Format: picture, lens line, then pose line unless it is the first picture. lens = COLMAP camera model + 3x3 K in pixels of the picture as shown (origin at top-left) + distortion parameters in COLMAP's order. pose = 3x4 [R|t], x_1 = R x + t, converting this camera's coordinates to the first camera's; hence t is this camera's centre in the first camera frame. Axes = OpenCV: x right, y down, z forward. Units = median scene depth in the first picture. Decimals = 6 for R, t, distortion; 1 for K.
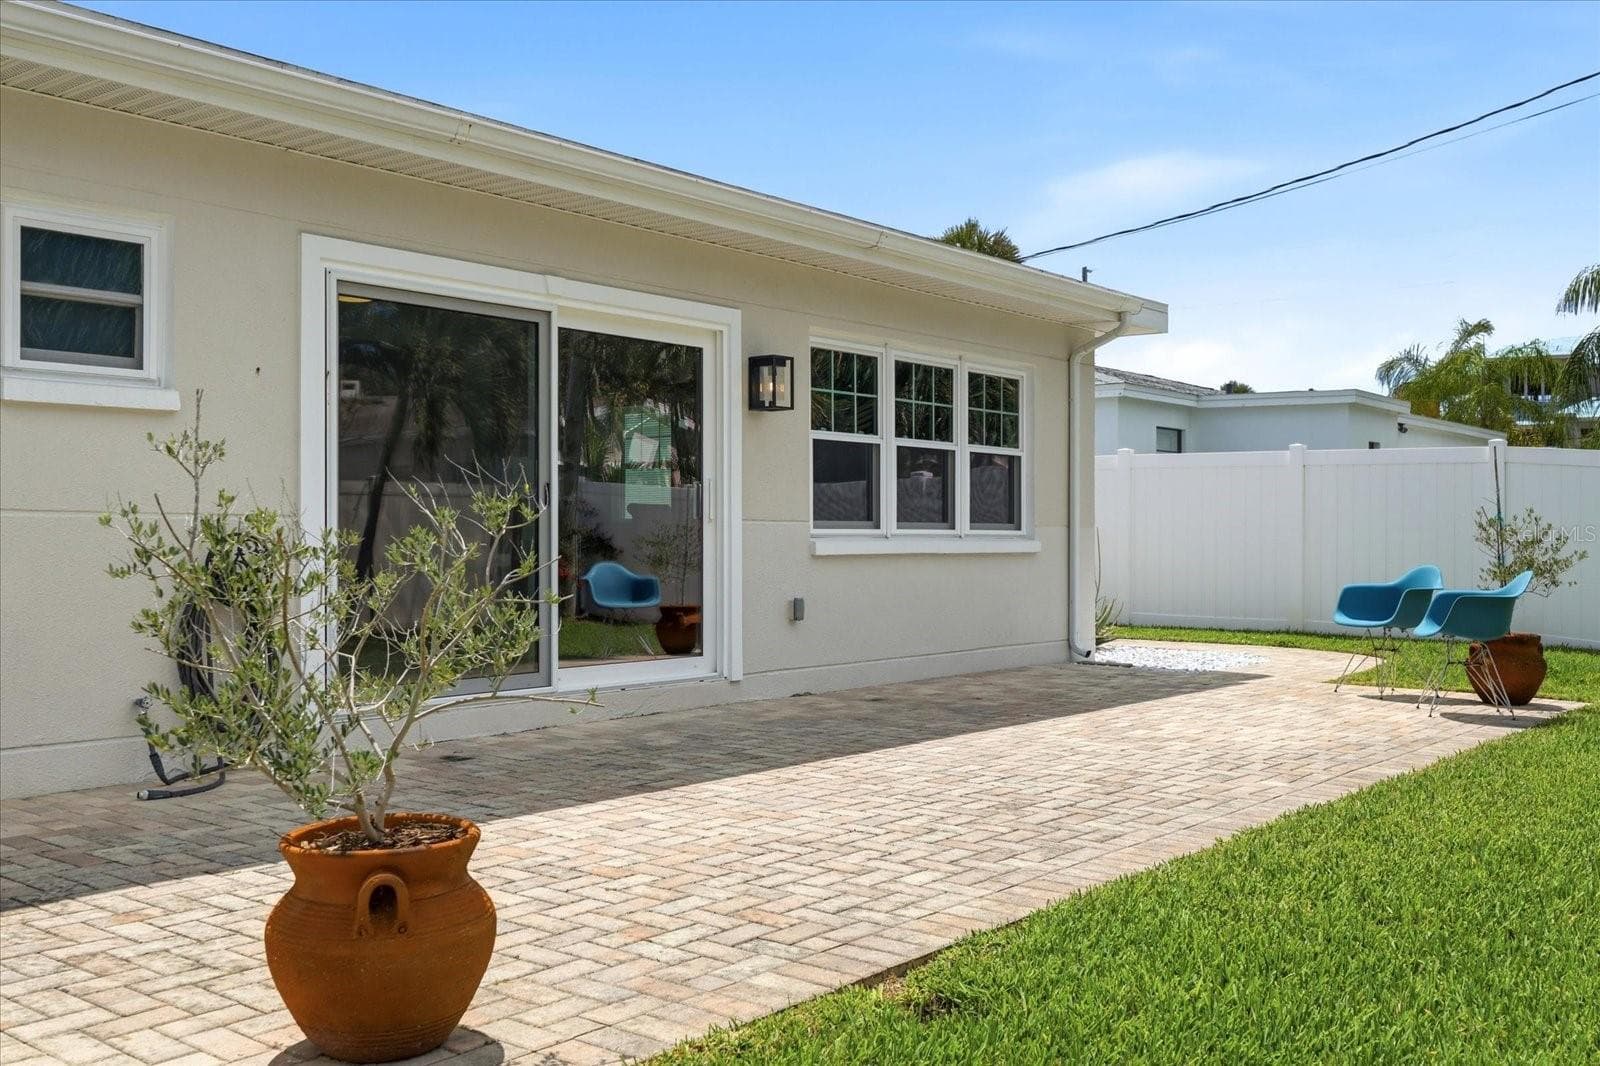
lens RADIAL K [[1924.8, 0, 800.0], [0, 1924.8, 533.0], [0, 0, 1]] dist [-0.000068, -0.024979]
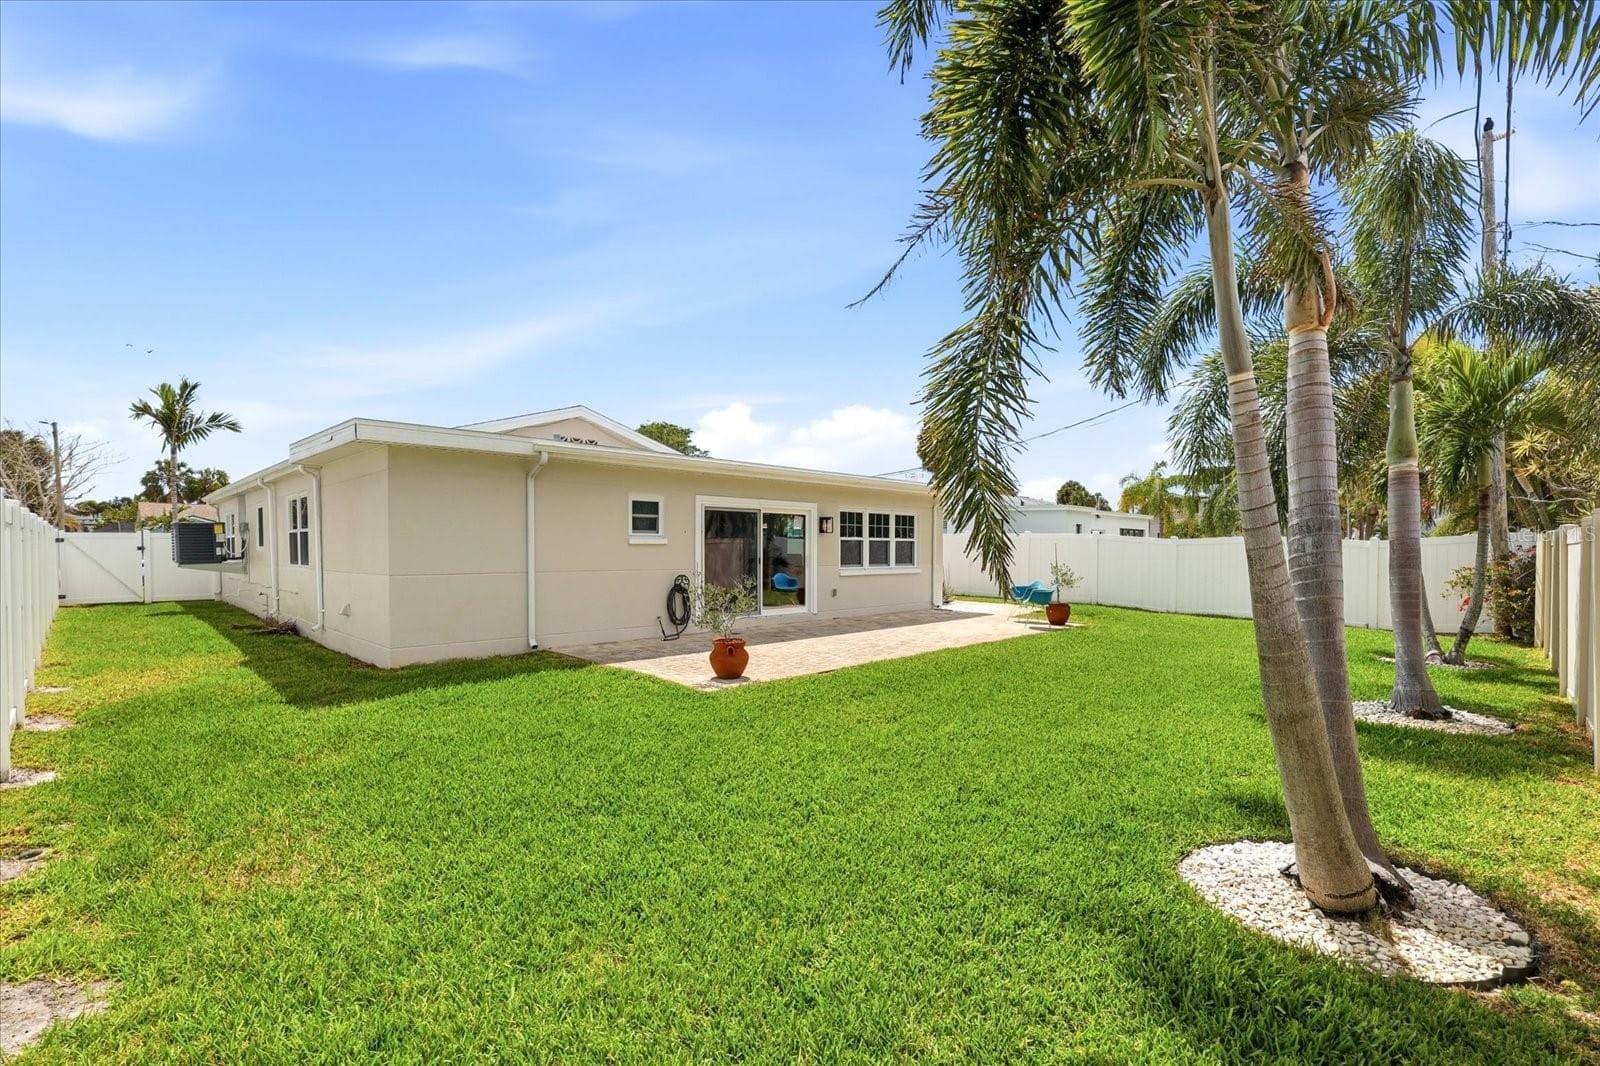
lens RADIAL K [[1098.7, 0, 800.0], [0, 1098.7, 533.0], [0, 0, 1]] dist [0.002914, 0.001665]
pose [[0.995435, 0.008168, -0.095092, 0.112820], [-0.007595, 0.999951, 0.006386, -0.070463], [0.095140, -0.005635, 0.995448, -0.840949]]
